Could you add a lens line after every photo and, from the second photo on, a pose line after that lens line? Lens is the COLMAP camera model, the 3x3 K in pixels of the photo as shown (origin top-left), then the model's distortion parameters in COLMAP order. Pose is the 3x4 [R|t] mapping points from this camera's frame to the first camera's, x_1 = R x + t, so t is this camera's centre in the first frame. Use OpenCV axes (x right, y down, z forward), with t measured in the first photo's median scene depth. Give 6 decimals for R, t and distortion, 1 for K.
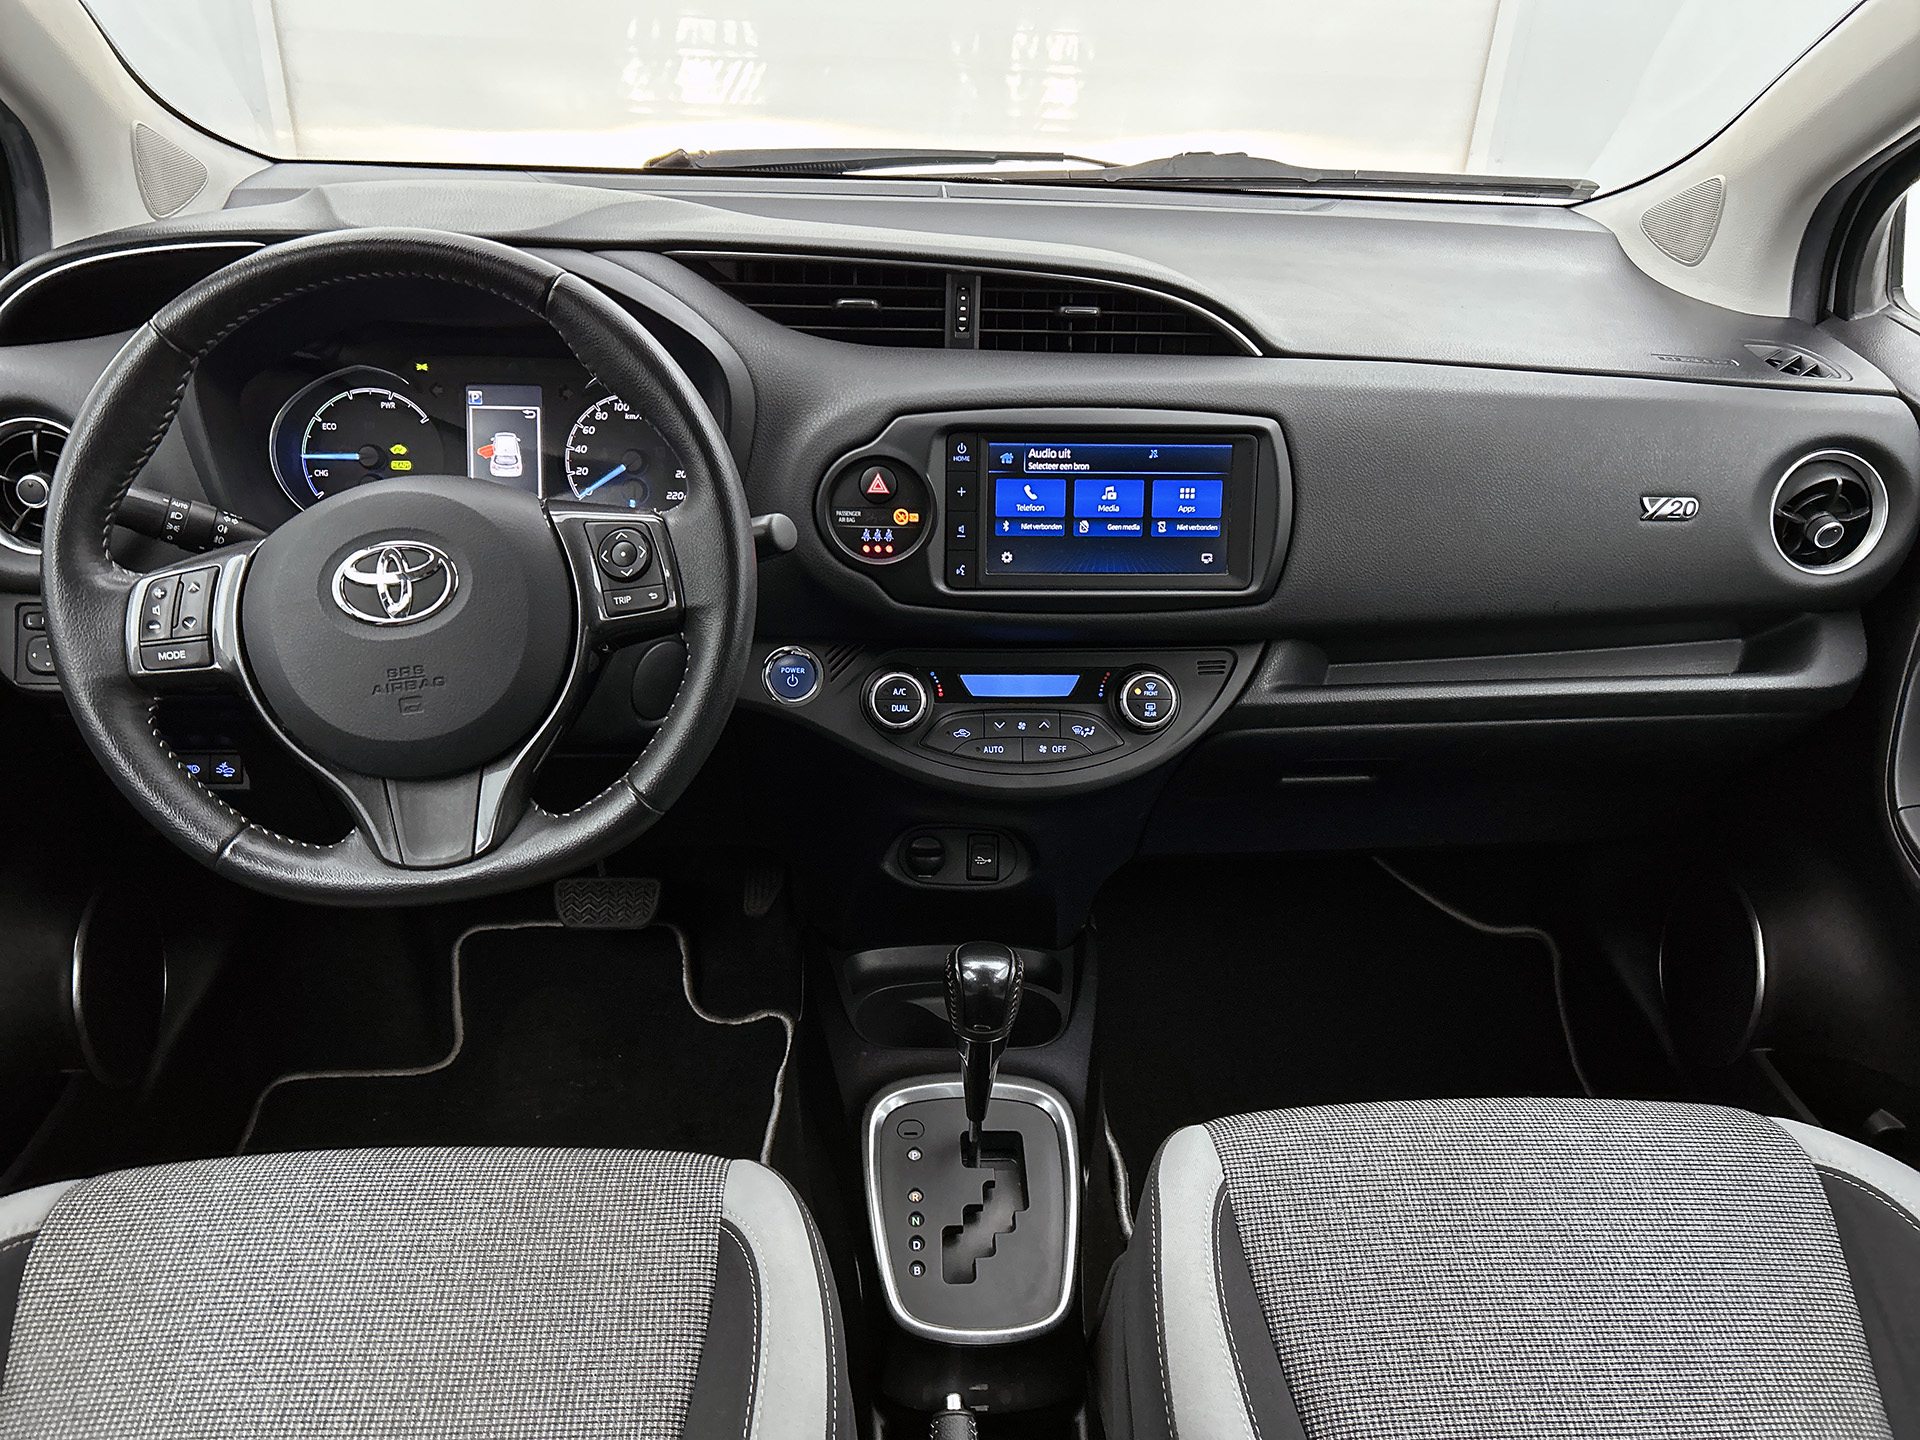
lens RADIAL K [[1459.3, 0, 968.7], [0, 1459.3, 714.8], [0, 0, 1]] dist [0.048916, -0.075974]
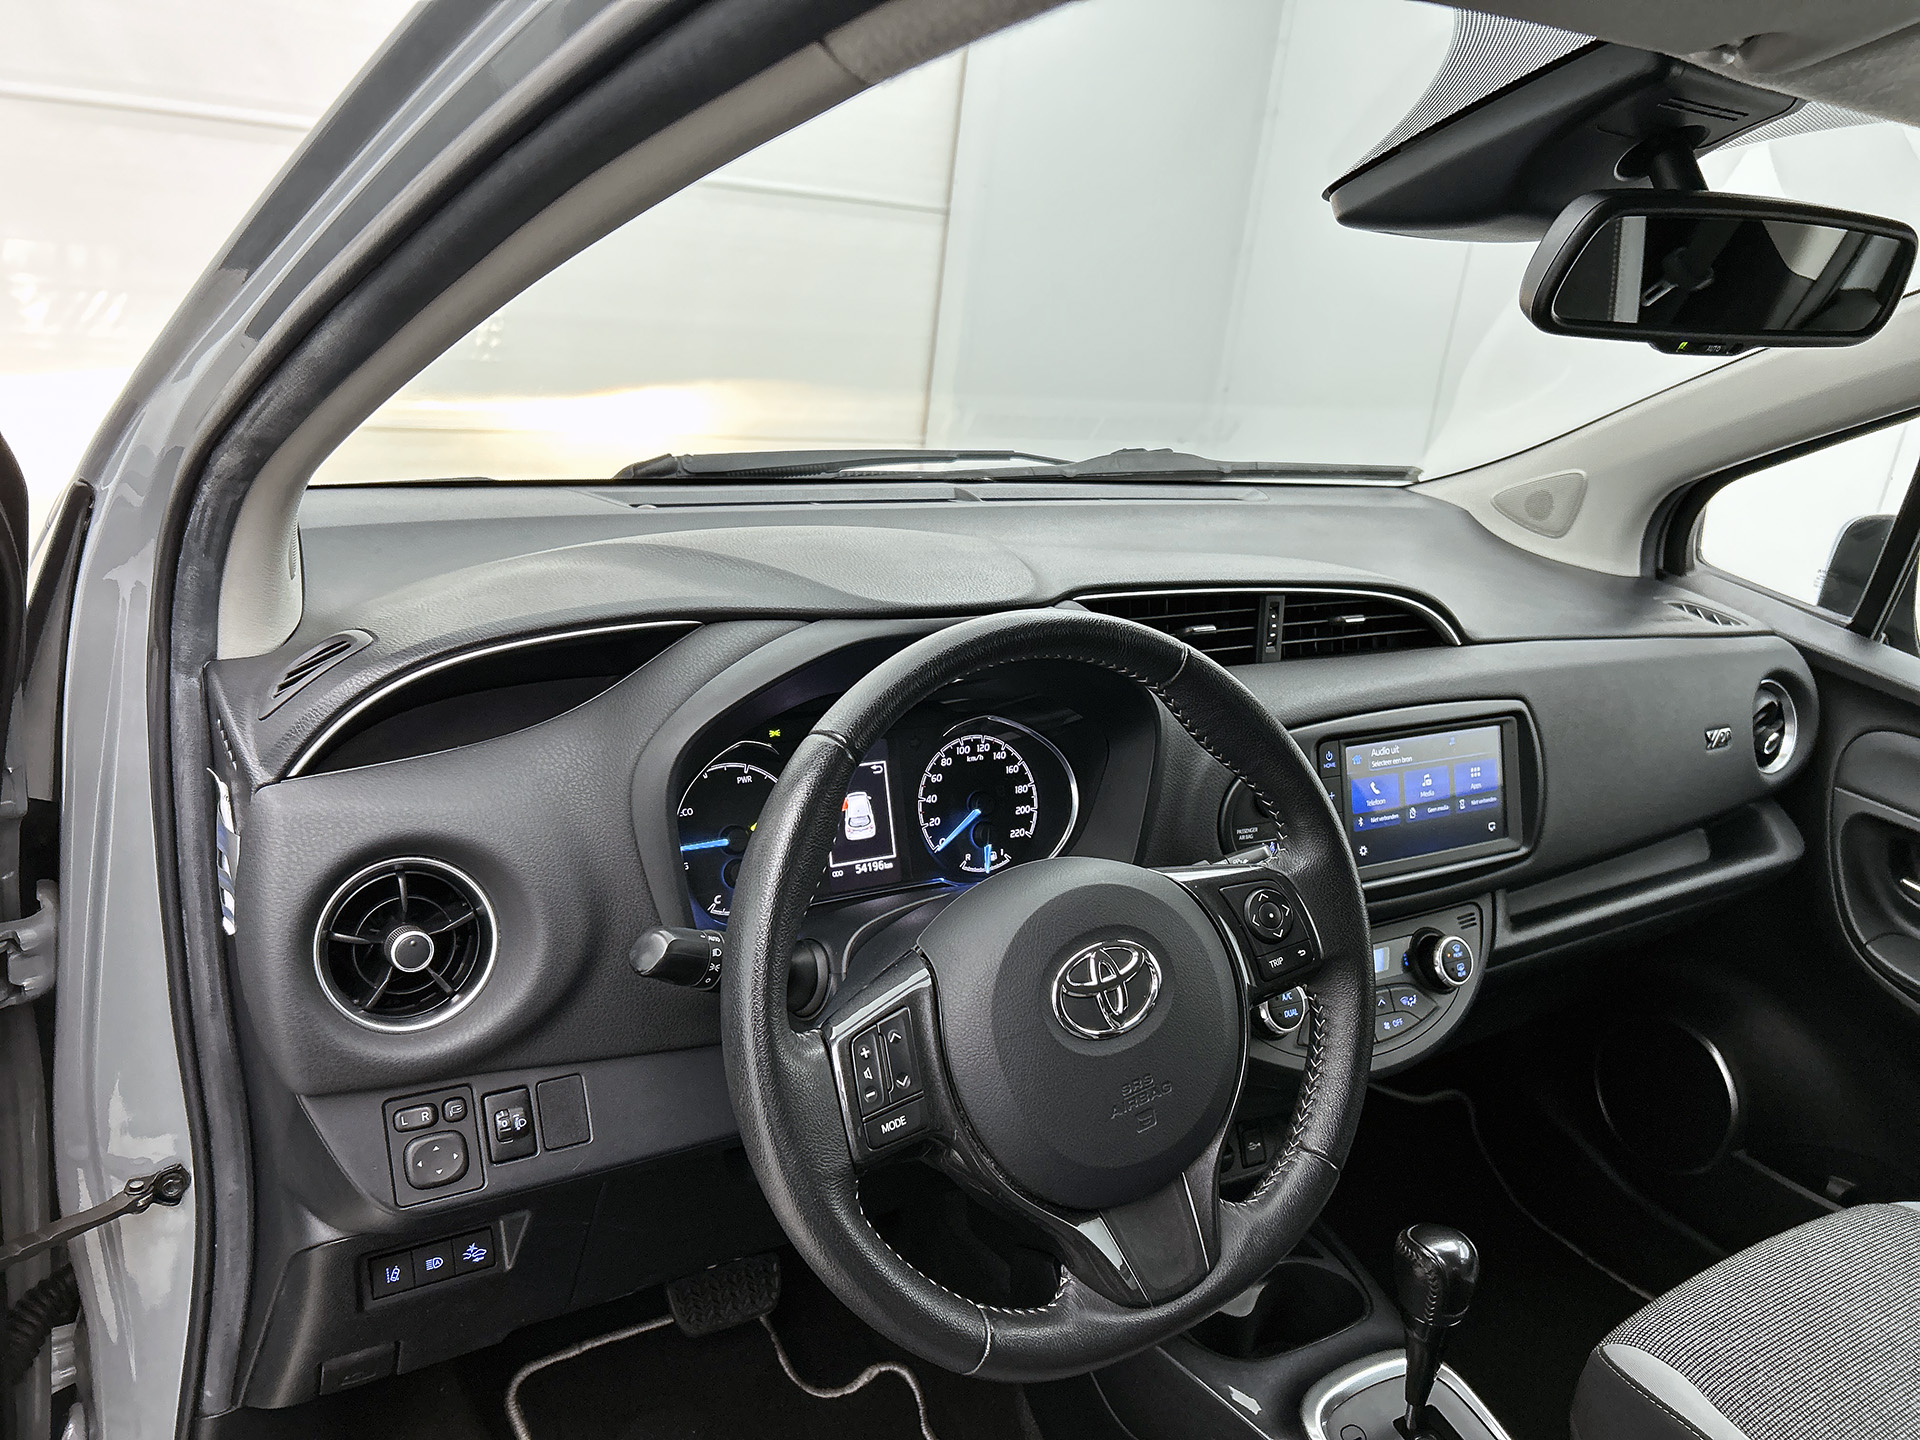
lens RADIAL K [[1459.3, 0, 935.9], [0, 1459.3, 718.1], [0, 0, 1]] dist [0.048916, -0.075974]
pose [[0.887051, -0.103112, 0.450010, -0.708055], [0.162646, 0.982044, -0.095585, -0.149108], [-0.432073, 0.157981, 0.887893, 0.169524]]
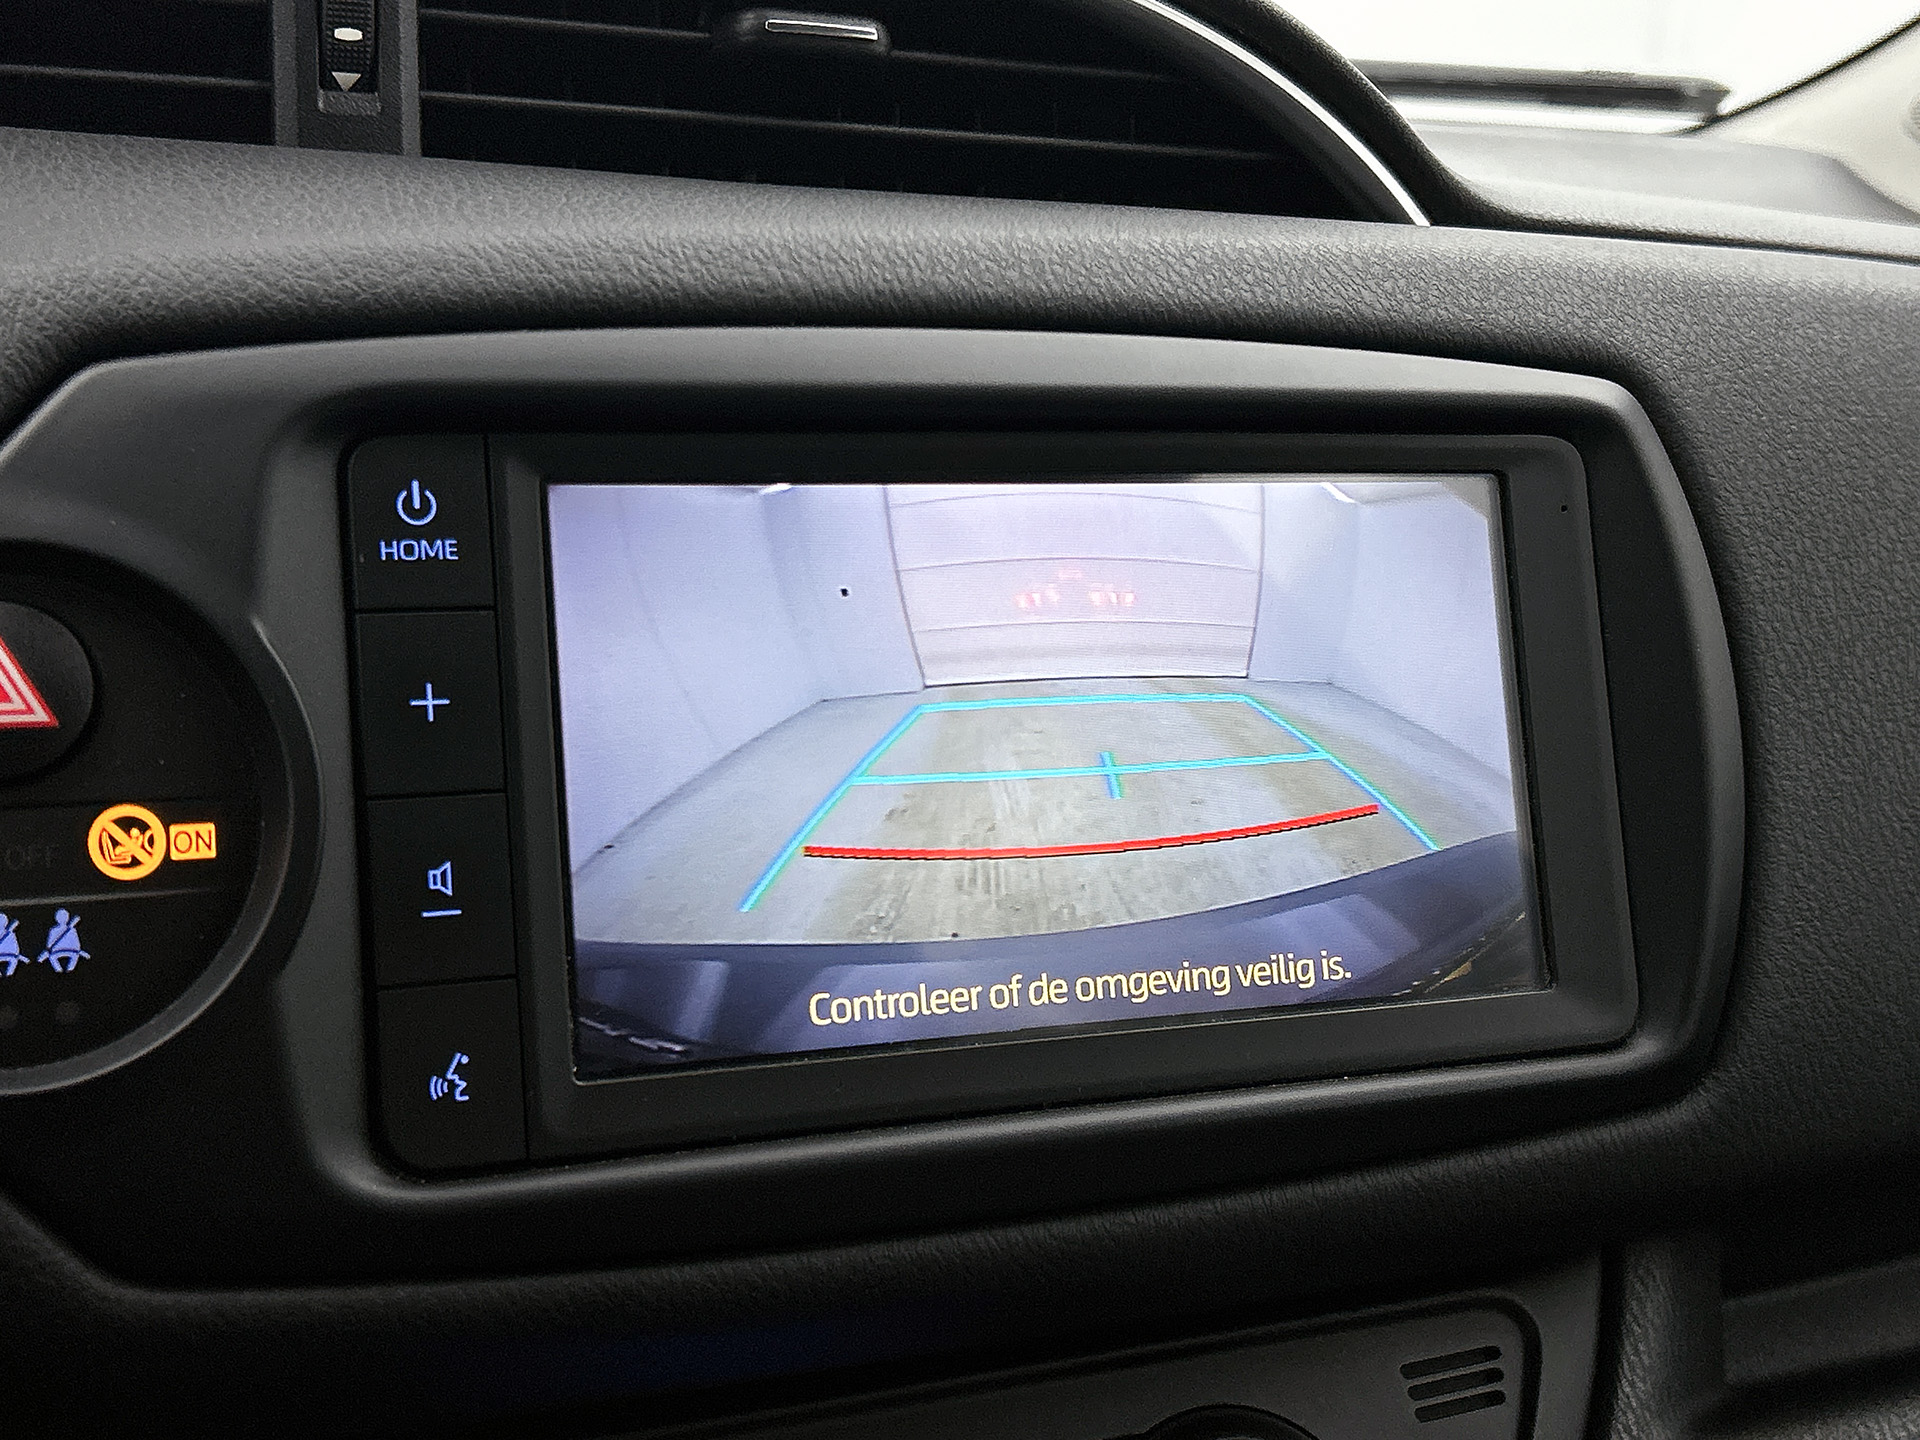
lens RADIAL K [[2444.6, 0, 957.1], [0, 2444.6, 713.3], [0, 0, 1]] dist [0.041076, 0.000000]
pose [[0.945428, -0.055301, 0.321105, -0.044672], [0.140001, 0.958830, -0.247073, -0.052660], [-0.294222, 0.278545, 0.914246, 0.637776]]
